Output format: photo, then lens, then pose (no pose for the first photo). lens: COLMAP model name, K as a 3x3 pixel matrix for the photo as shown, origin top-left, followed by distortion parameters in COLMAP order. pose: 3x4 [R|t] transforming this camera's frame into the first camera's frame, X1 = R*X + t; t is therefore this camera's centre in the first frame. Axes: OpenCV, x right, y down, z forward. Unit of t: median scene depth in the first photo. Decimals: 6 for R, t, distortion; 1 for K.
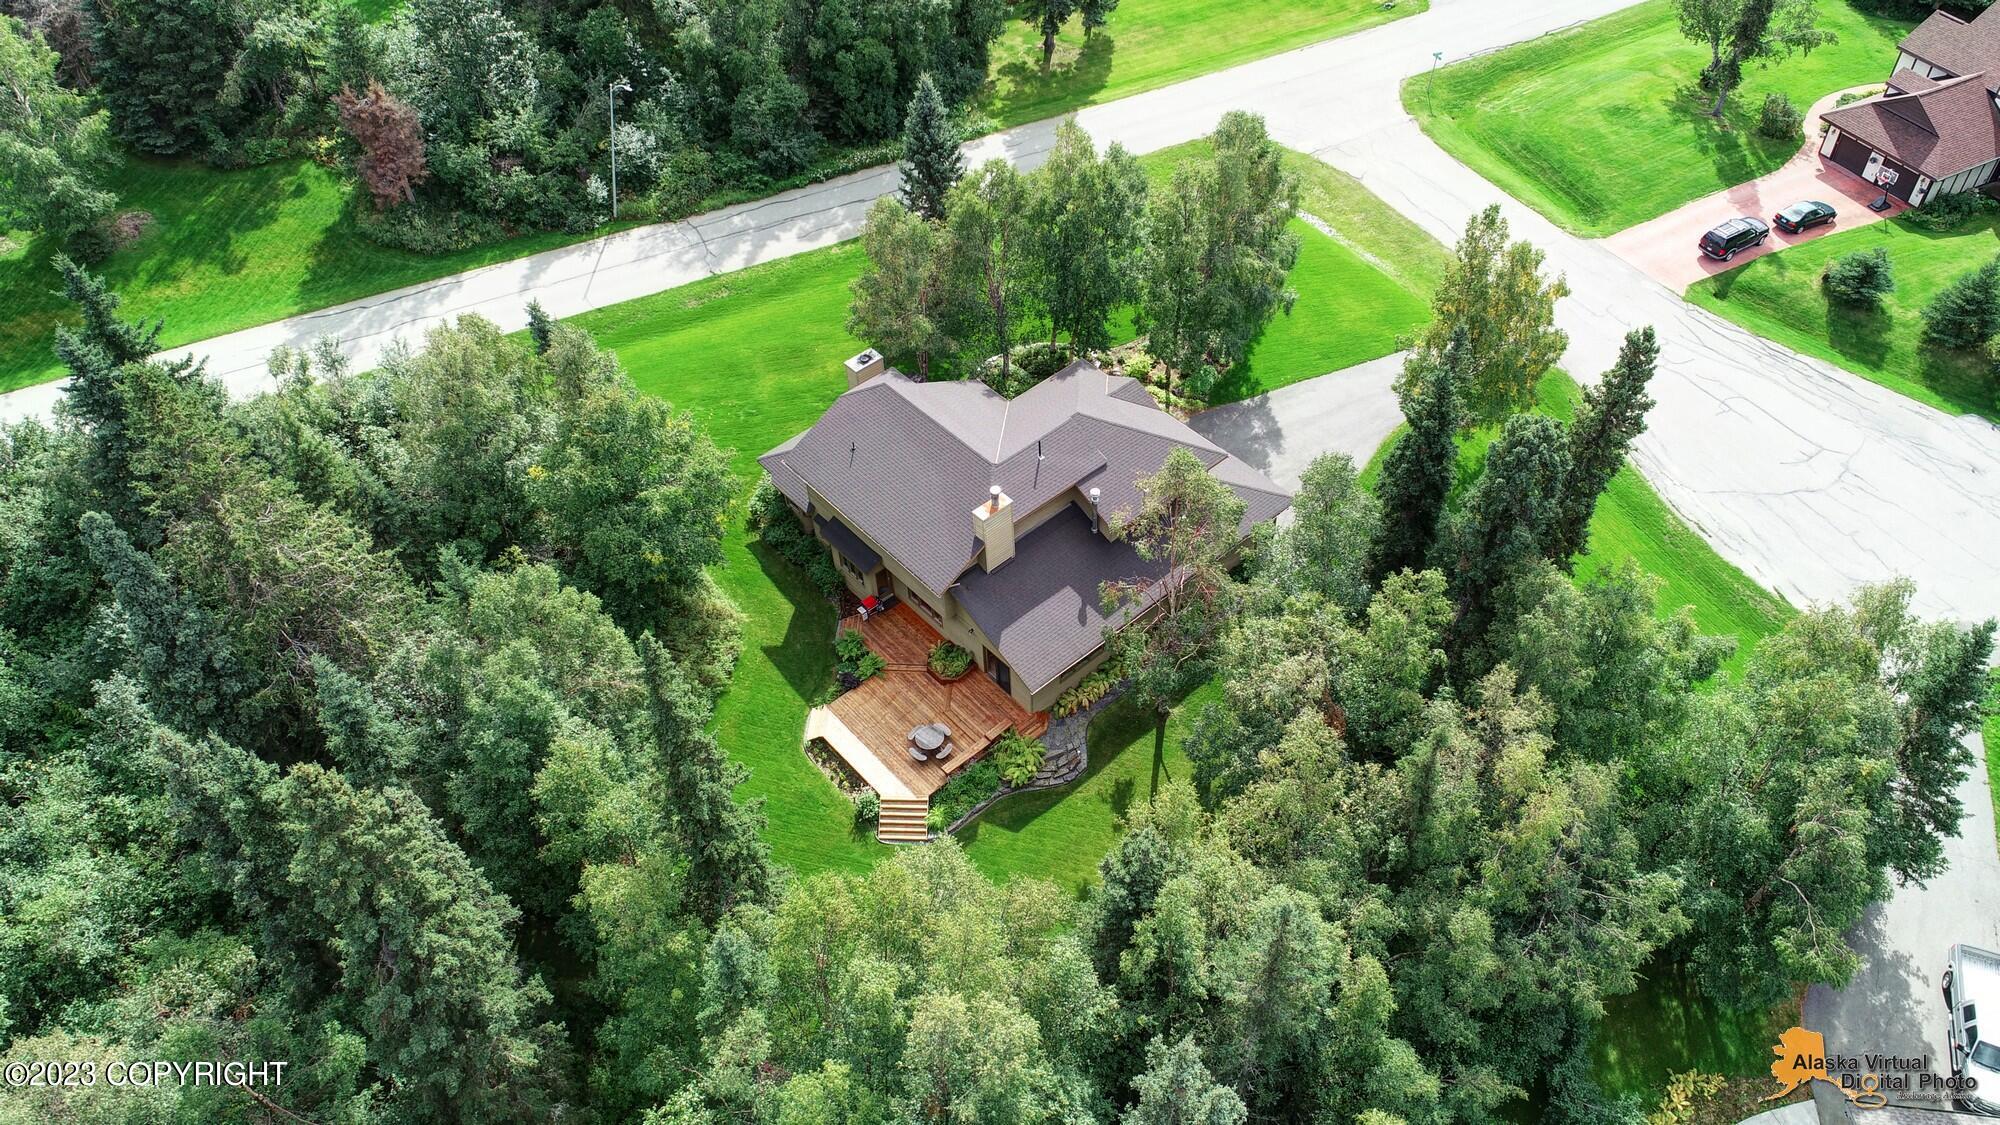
lens RADIAL K [[1387.5, 0, 1008.7], [0, 1387.5, 571.8], [0, 0, 1]] dist [-0.004886, -0.005014]
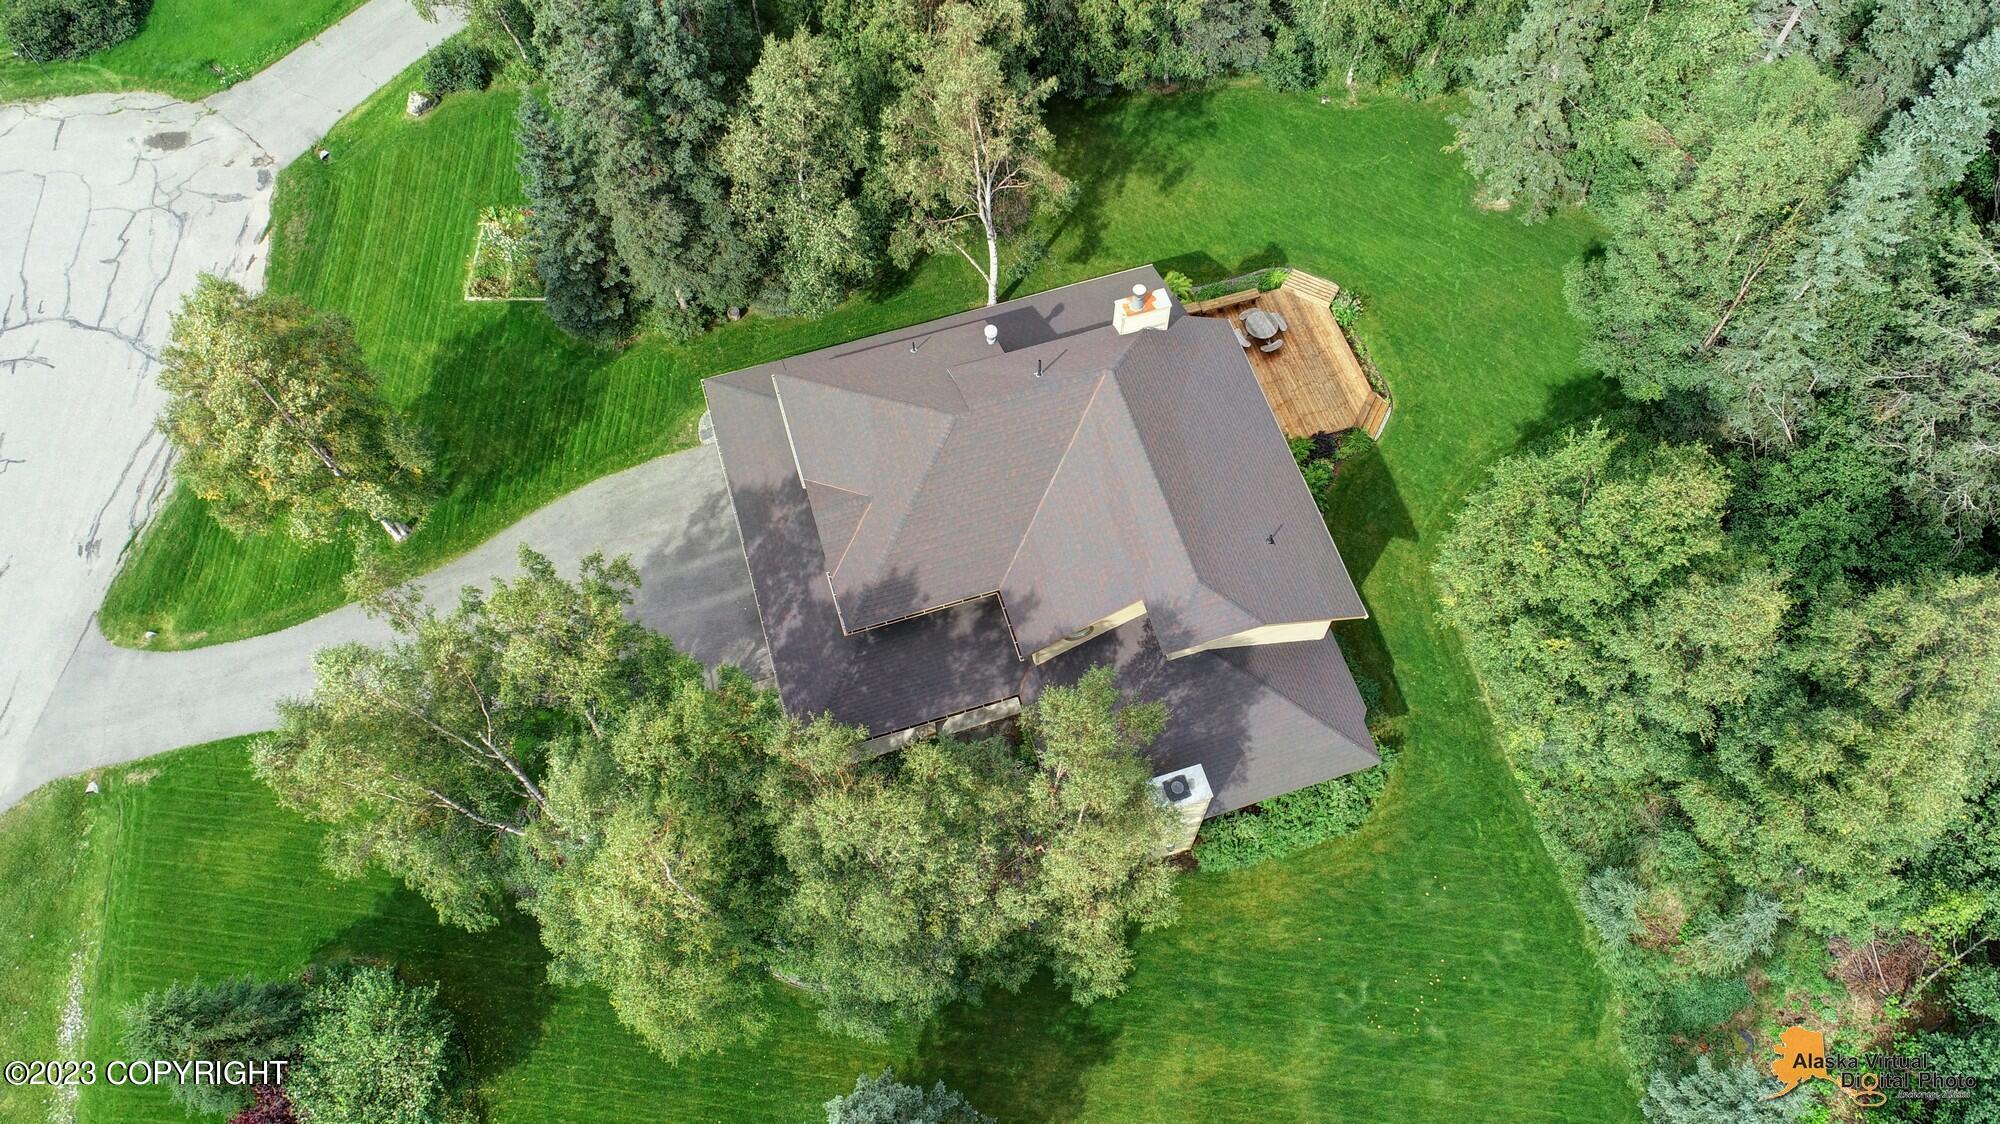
lens RADIAL K [[1400.0, 0, 1000.0], [0, 1400.0, 562.0], [0, 0, 1]] dist [-0.006331, -0.001591]
pose [[-0.909468, -0.350852, 0.223092, -0.109802], [0.329380, -0.280550, 0.901554, -0.553806], [-0.253723, 0.893417, 0.370715, 0.597757]]
